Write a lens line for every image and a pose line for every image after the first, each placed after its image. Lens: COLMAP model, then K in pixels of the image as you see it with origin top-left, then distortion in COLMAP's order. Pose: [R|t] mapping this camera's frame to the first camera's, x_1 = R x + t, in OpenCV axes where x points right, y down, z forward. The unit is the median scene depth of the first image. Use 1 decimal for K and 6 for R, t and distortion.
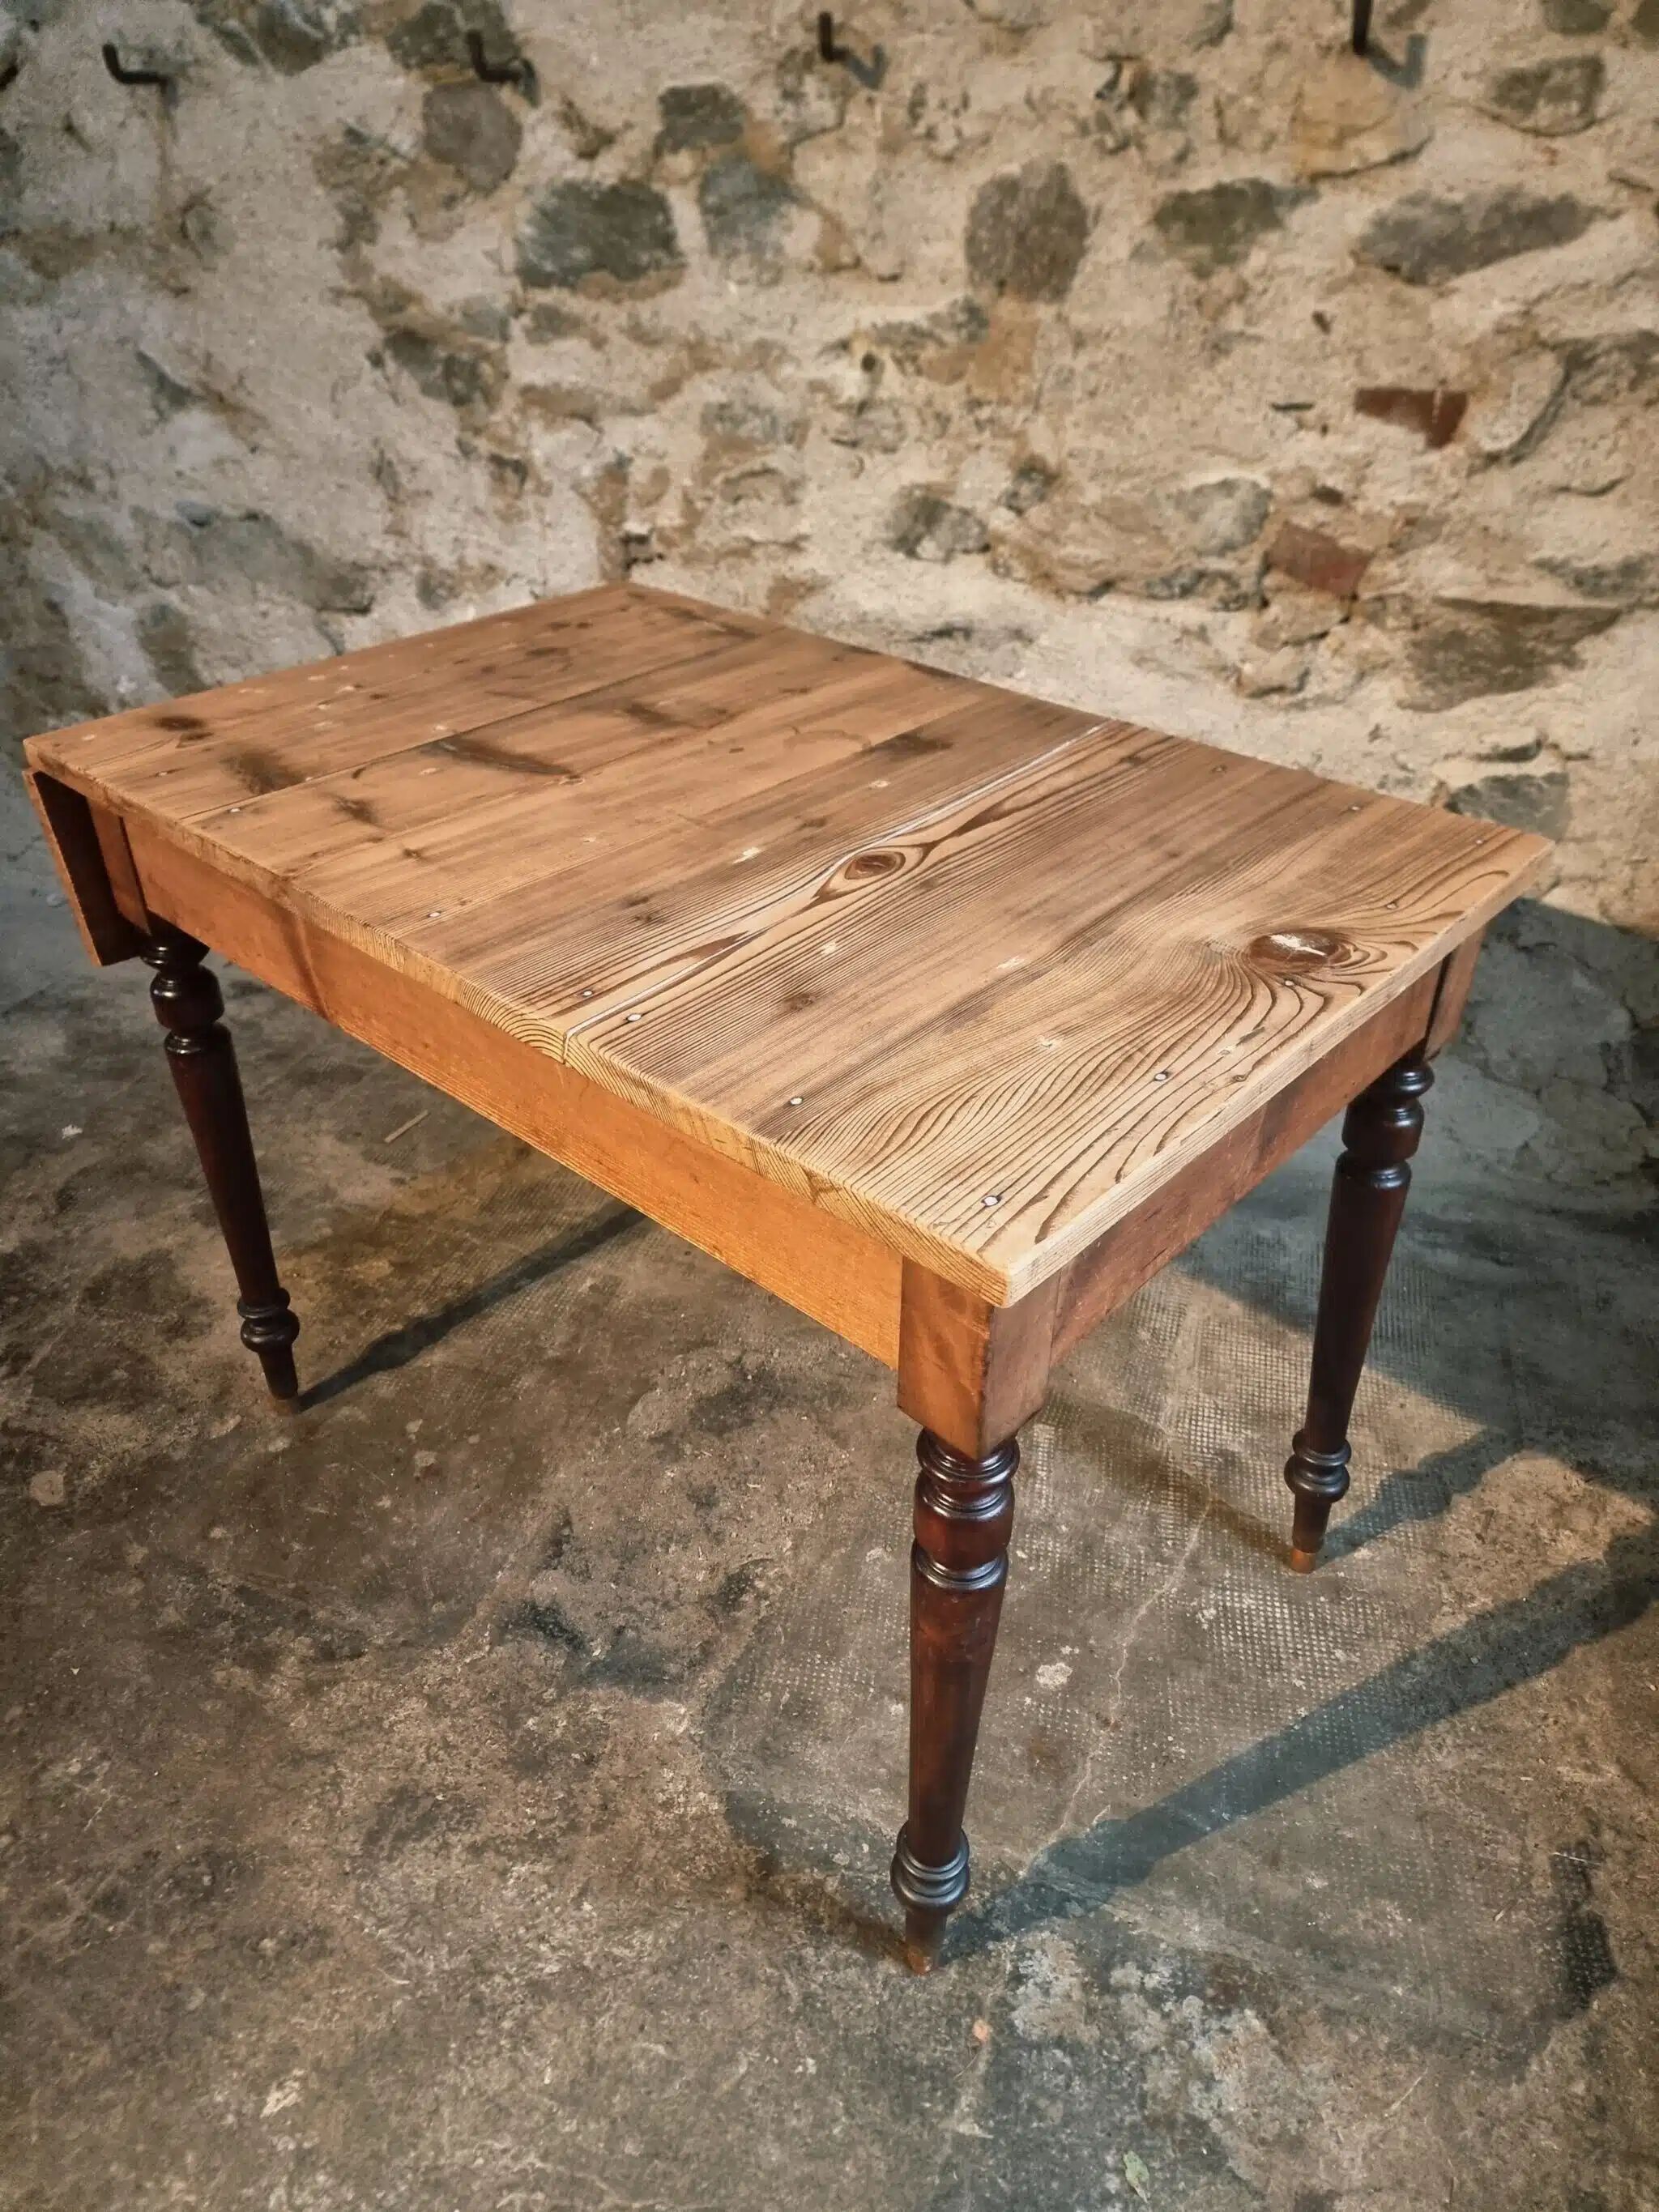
lens RADIAL K [[1557.3, 0, 816.8], [0, 1557.3, 1108.2], [0, 0, 1]] dist [0.053799, -0.054199]
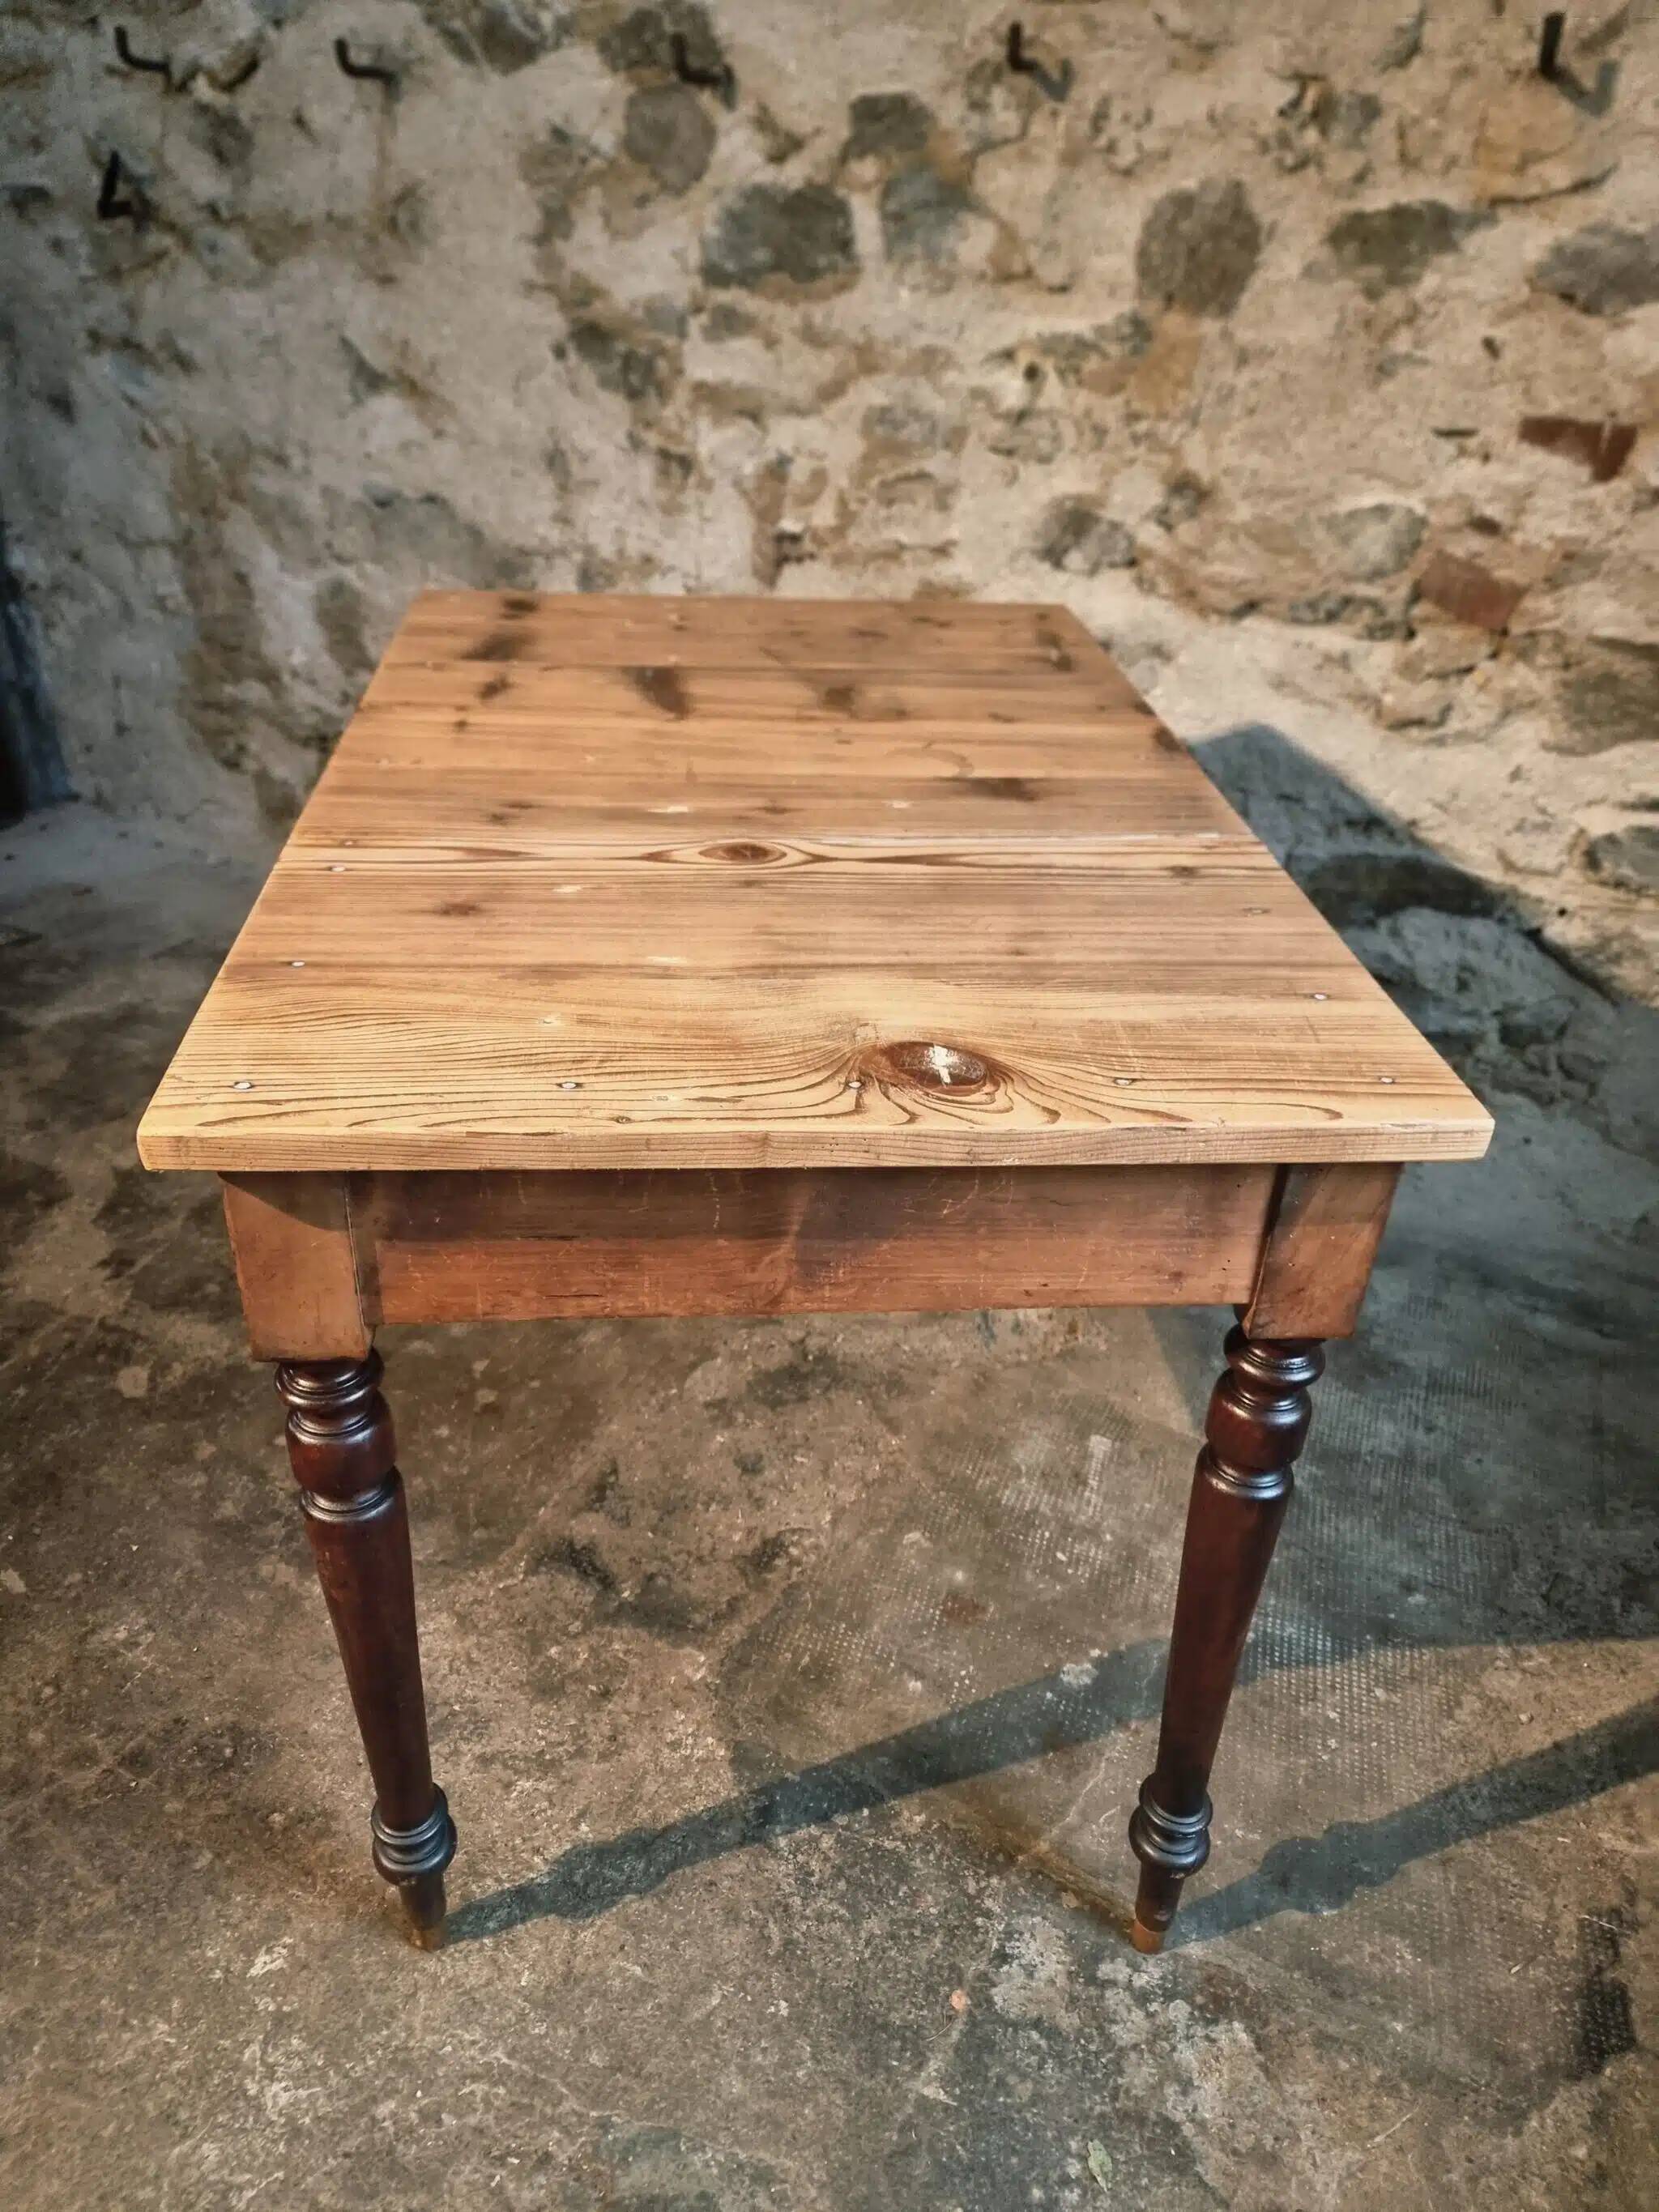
lens RADIAL K [[1566.0, 0, 808.2], [0, 1566.0, 1132.2], [0, 0, 1]] dist [0.050646, -0.052794]
pose [[0.991086, 0.098484, -0.089713, 0.031106], [-0.101080, 0.994568, -0.024853, 0.052992], [0.086778, 0.033700, 0.995657, -0.007950]]
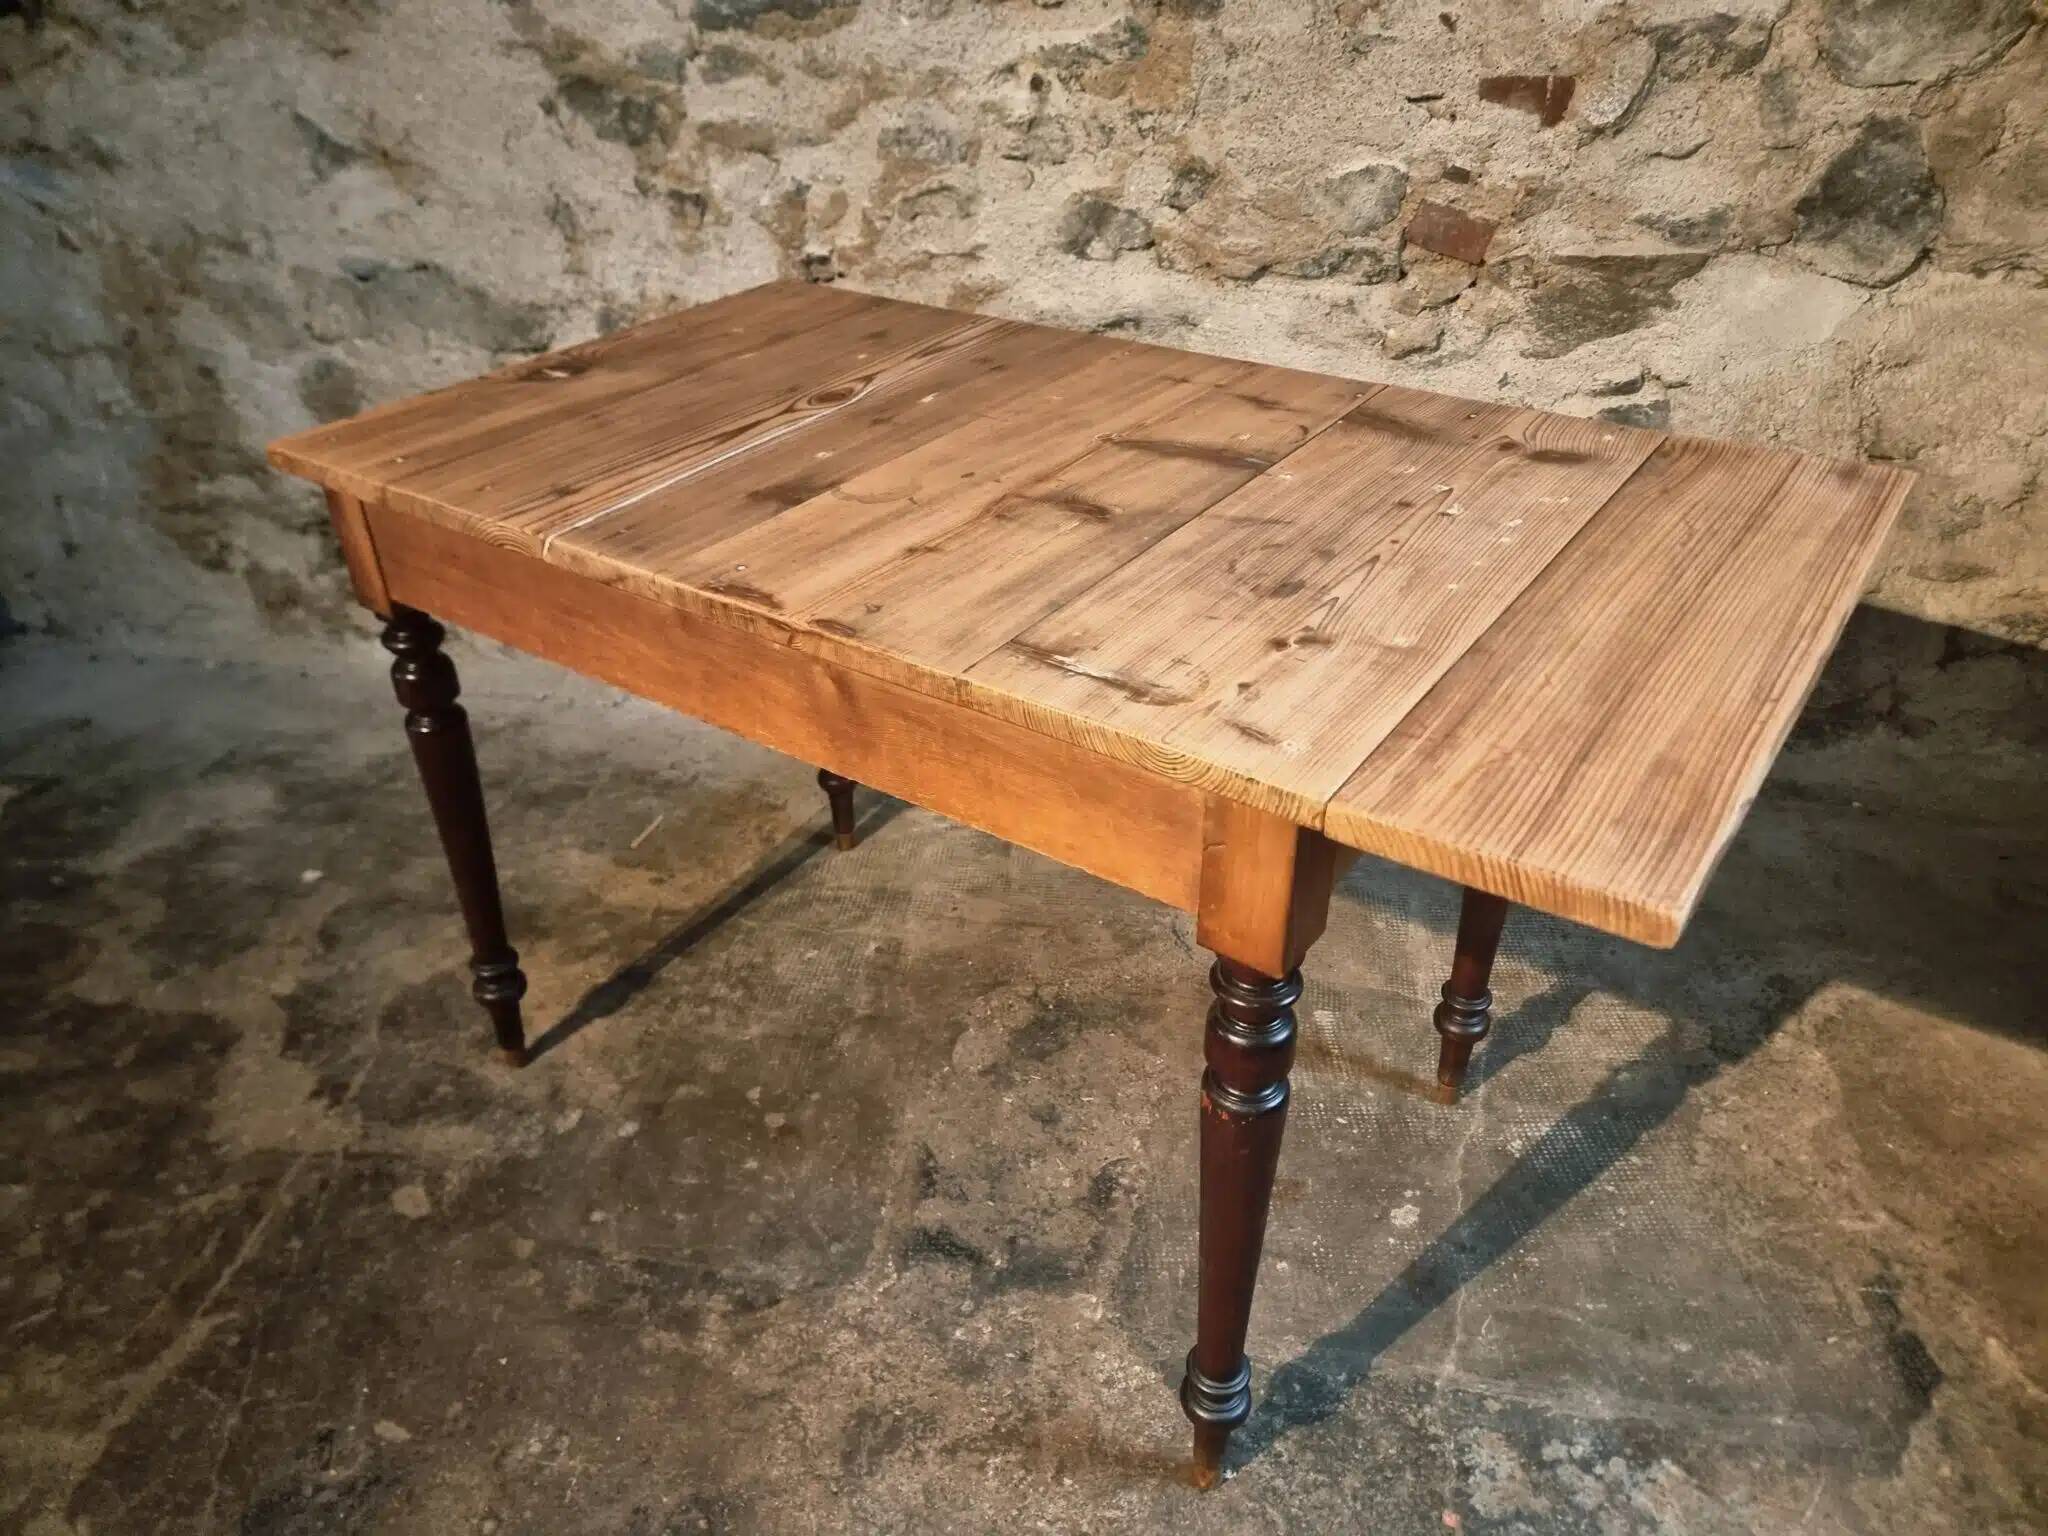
lens RADIAL K [[1445.2, 0, 1013.9], [0, 1445.2, 790.4], [0, 0, 1]] dist [0.053652, -0.051498]
pose [[0.982606, -0.115372, 0.145513, -0.195621], [0.118649, 0.992837, -0.014023, 0.033467], [-0.142853, 0.031044, 0.989257, 0.001603]]
